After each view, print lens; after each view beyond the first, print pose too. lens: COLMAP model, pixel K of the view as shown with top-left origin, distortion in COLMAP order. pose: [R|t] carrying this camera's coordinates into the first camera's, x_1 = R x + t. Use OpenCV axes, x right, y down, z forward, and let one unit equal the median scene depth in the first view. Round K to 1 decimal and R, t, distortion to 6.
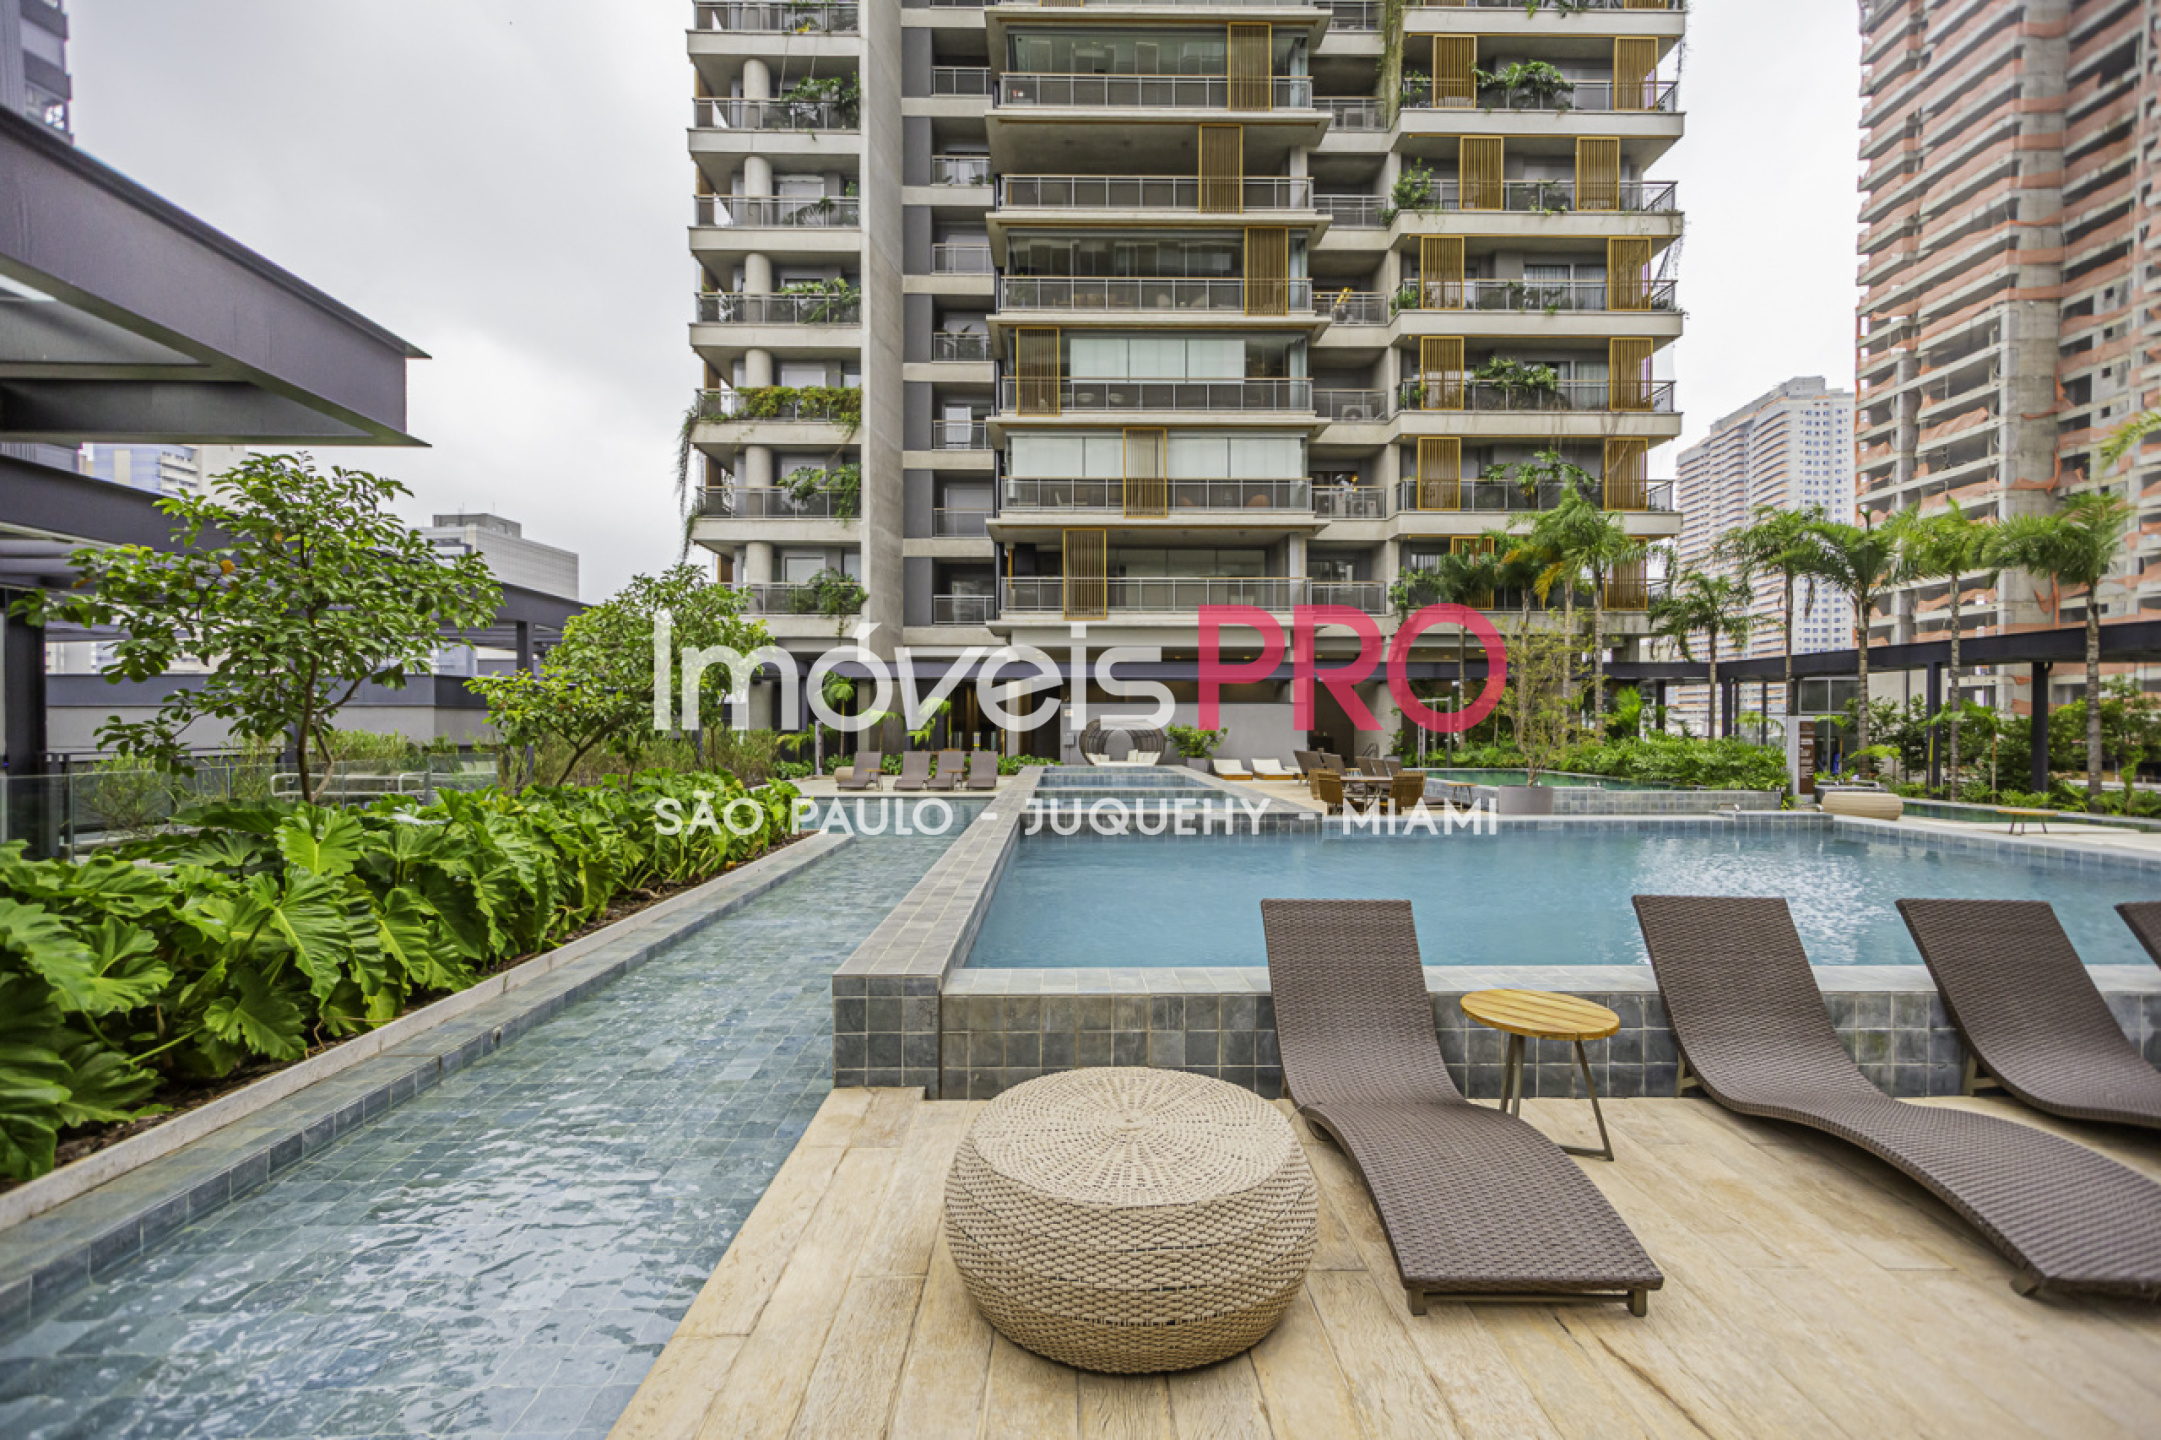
lens RADIAL K [[908.4, 0, 1069.5], [0, 908.4, 718.7], [0, 0, 1]] dist [0.001444, 0.002133]
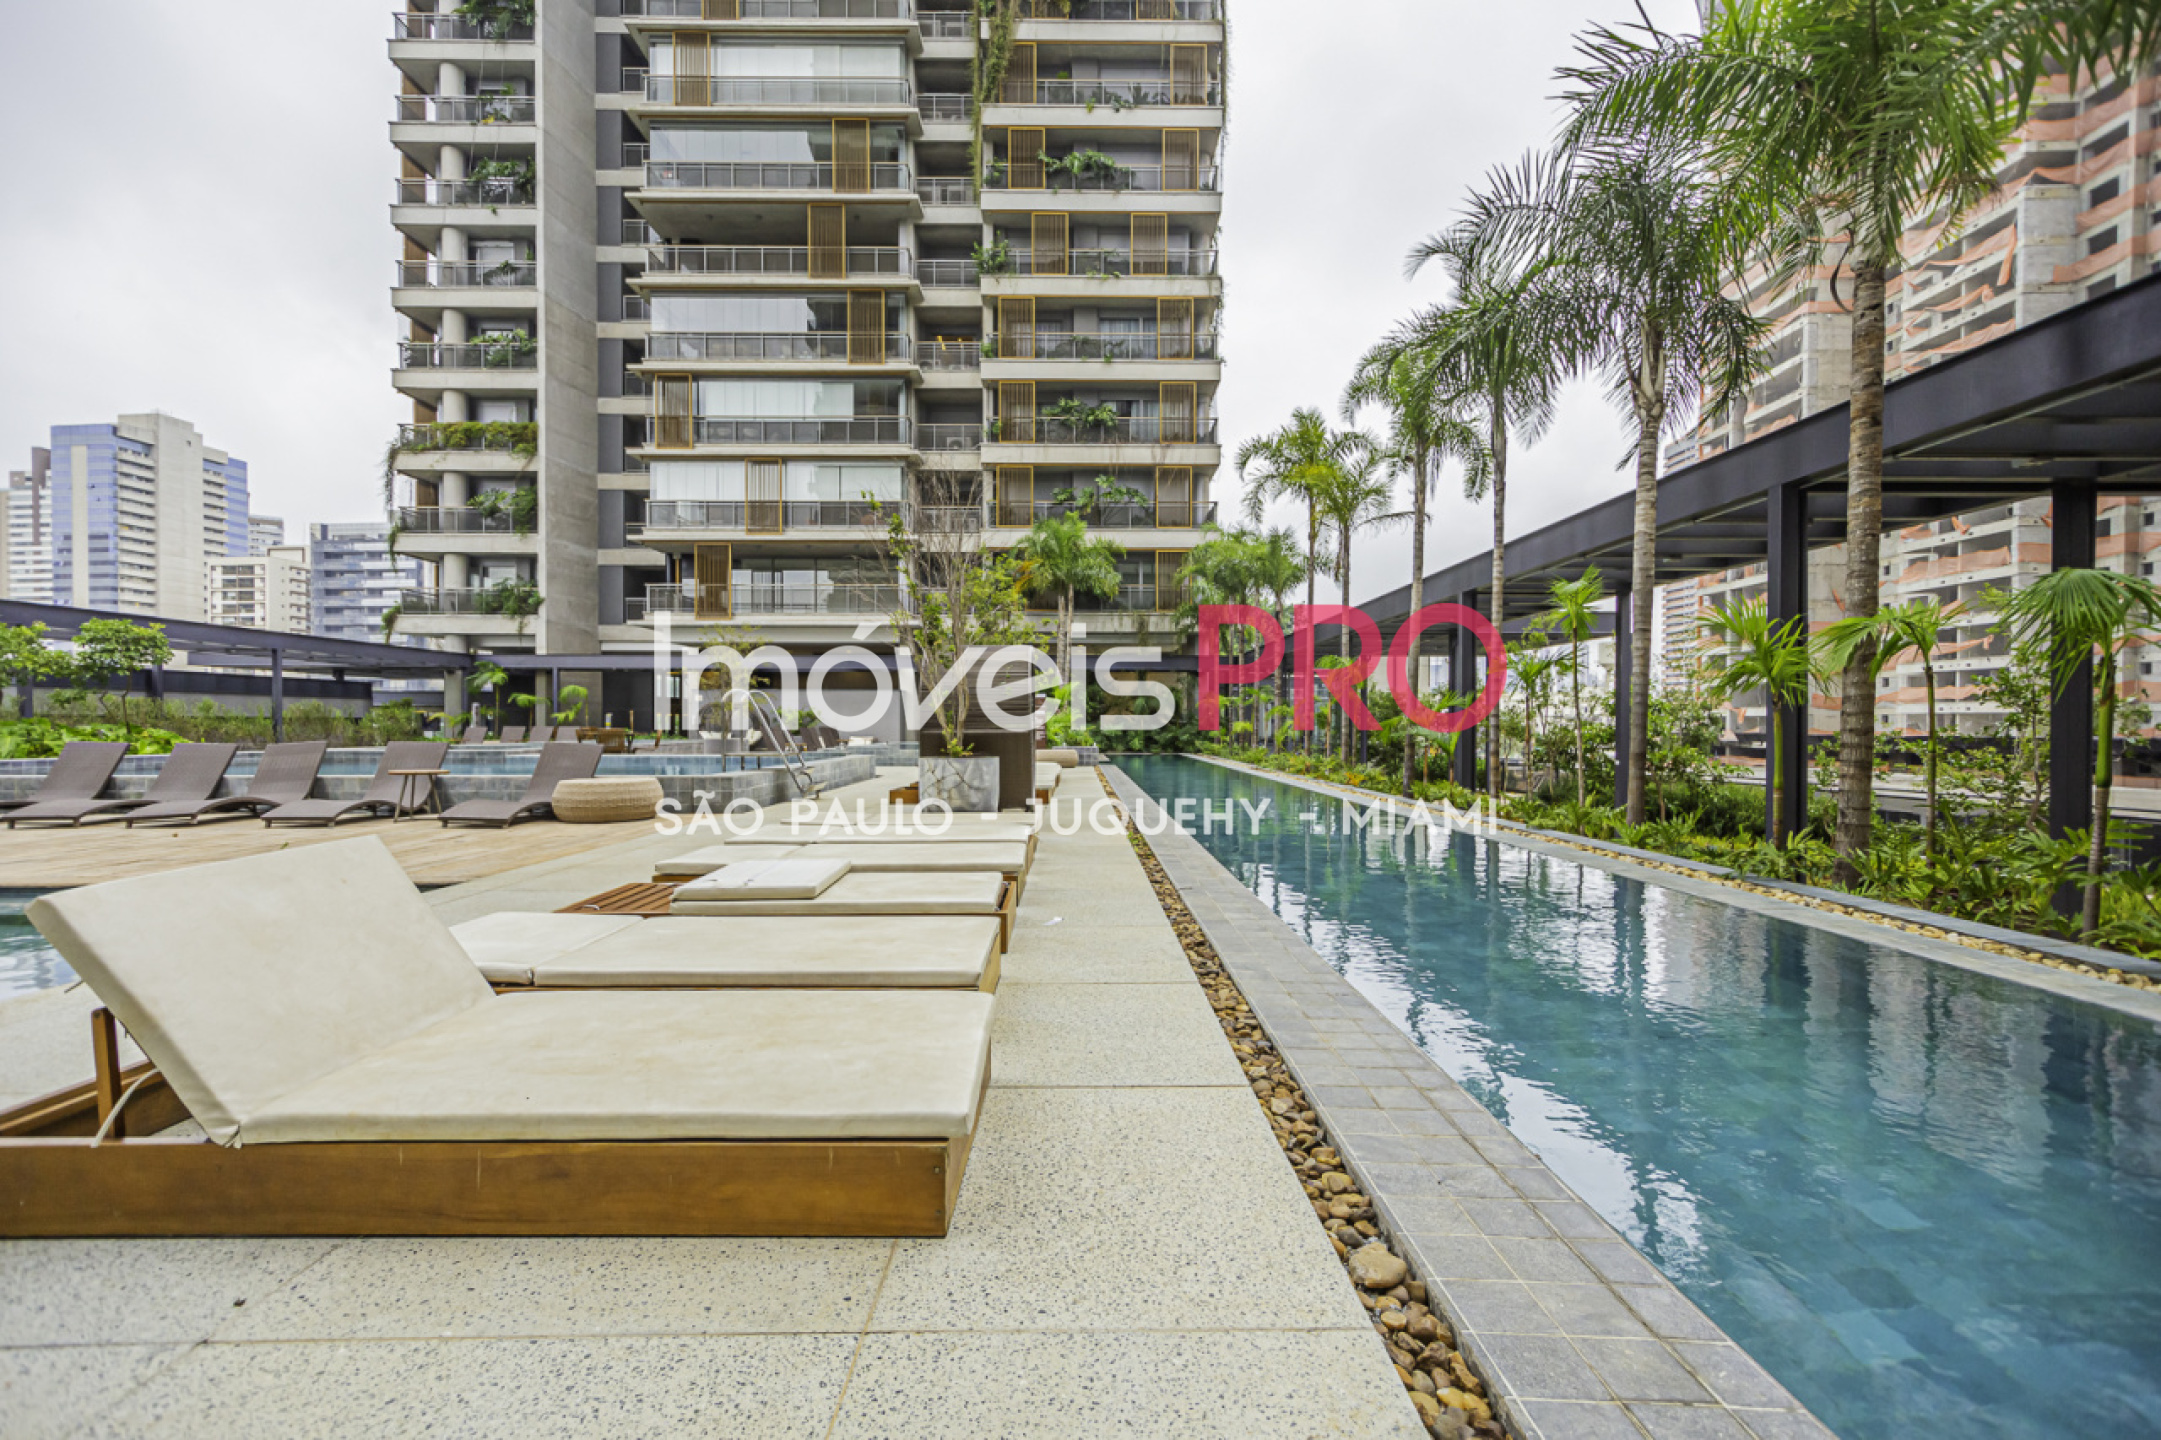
lens RADIAL K [[908.4, 0, 1045.7], [0, 908.4, 717.5], [0, 0, 1]] dist [0.001444, 0.002133]
pose [[0.999989, 0.000771, -0.004519, 0.439901], [-0.000740, 0.999975, 0.006994, 0.011609], [0.004524, -0.006990, 0.999965, -0.187882]]
